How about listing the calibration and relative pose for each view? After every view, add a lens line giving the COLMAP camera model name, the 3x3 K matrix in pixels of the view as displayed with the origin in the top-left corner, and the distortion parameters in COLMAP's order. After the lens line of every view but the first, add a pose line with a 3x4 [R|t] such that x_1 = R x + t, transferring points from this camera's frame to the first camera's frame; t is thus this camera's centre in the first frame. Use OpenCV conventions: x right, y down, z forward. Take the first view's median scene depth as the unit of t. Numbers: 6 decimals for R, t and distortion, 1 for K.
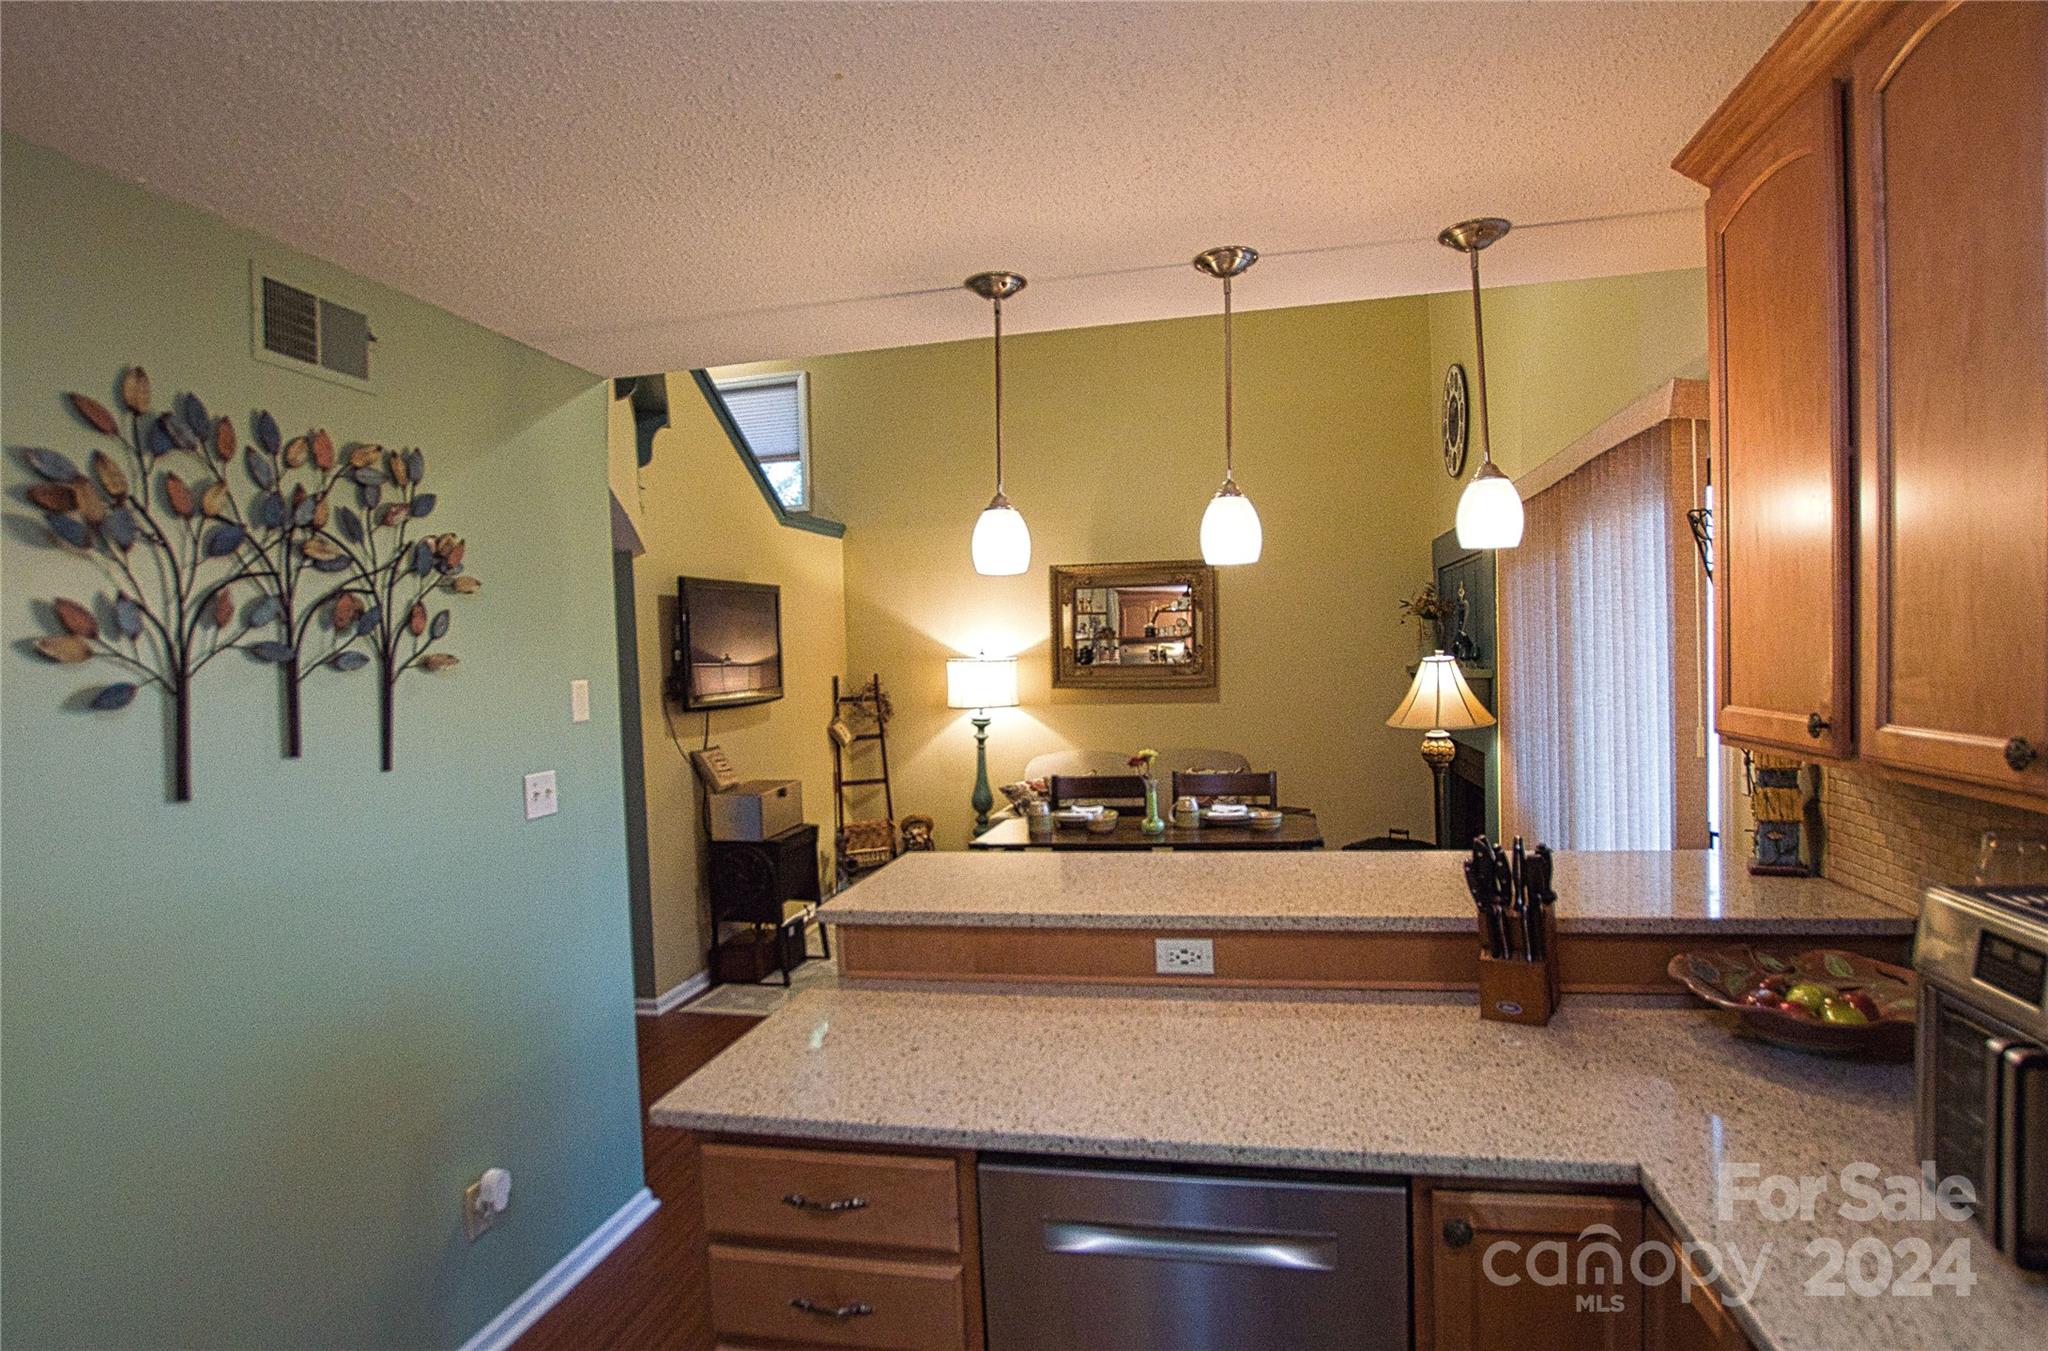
lens RADIAL K [[1037.6, 0, 1021.7], [0, 1037.6, 681.8], [0, 0, 1]] dist [0.000969, 0.000064]
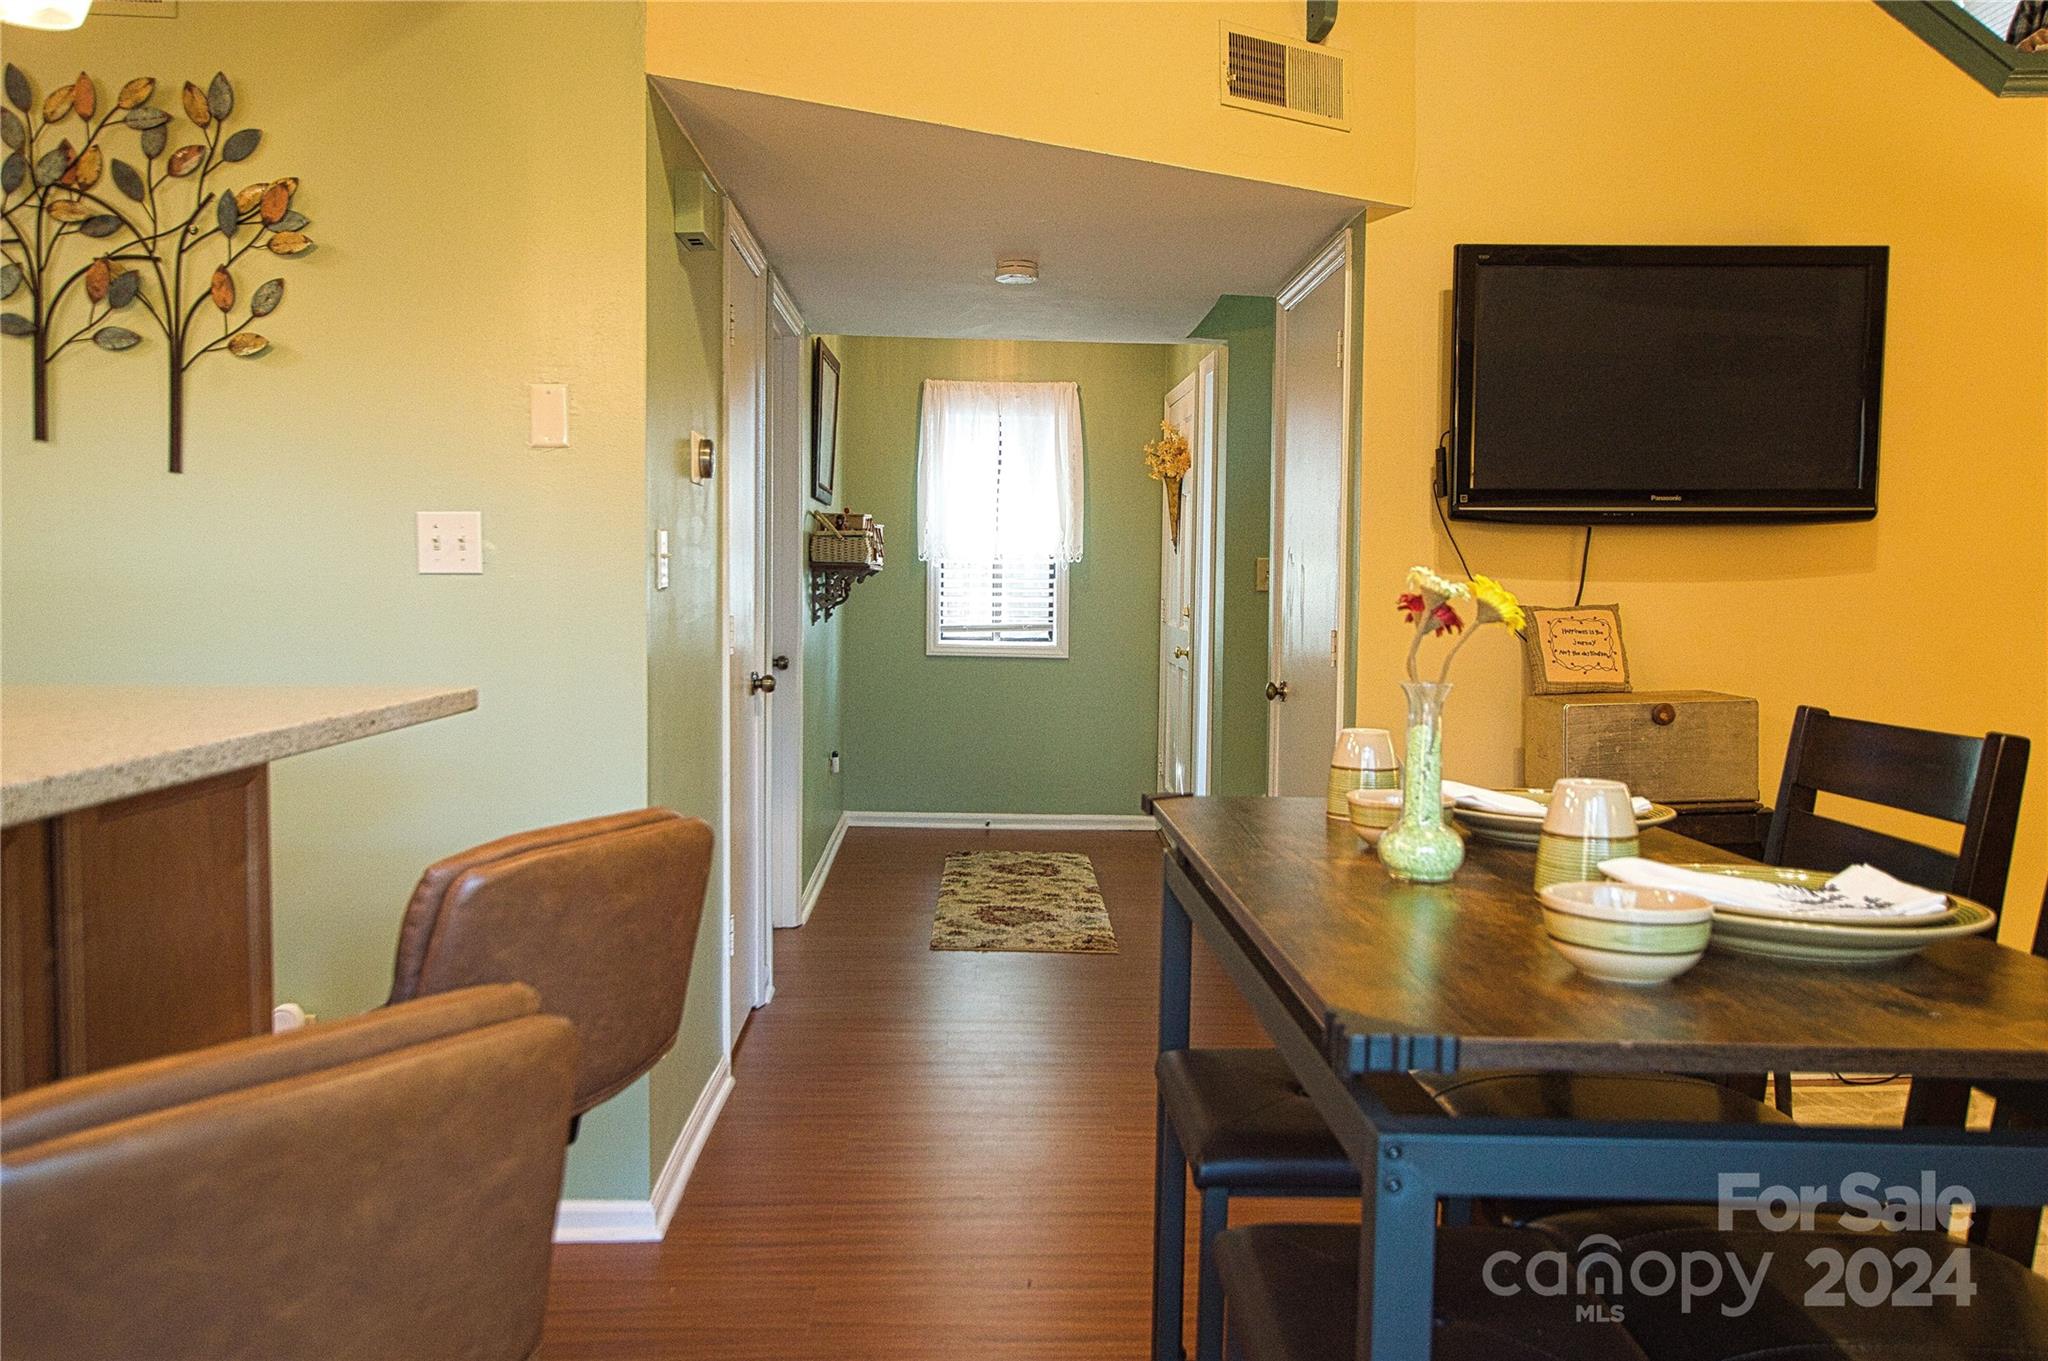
lens RADIAL K [[1609.7, 0, 1018.8], [0, 1609.7, 672.6], [0, 0, 1]] dist [0.003832, 0.013319]
pose [[0.253734, 0.102688, -0.961808, 0.698641], [-0.049257, 0.994430, 0.093177, 0.075298], [0.966019, 0.023734, 0.257379, 1.102055]]
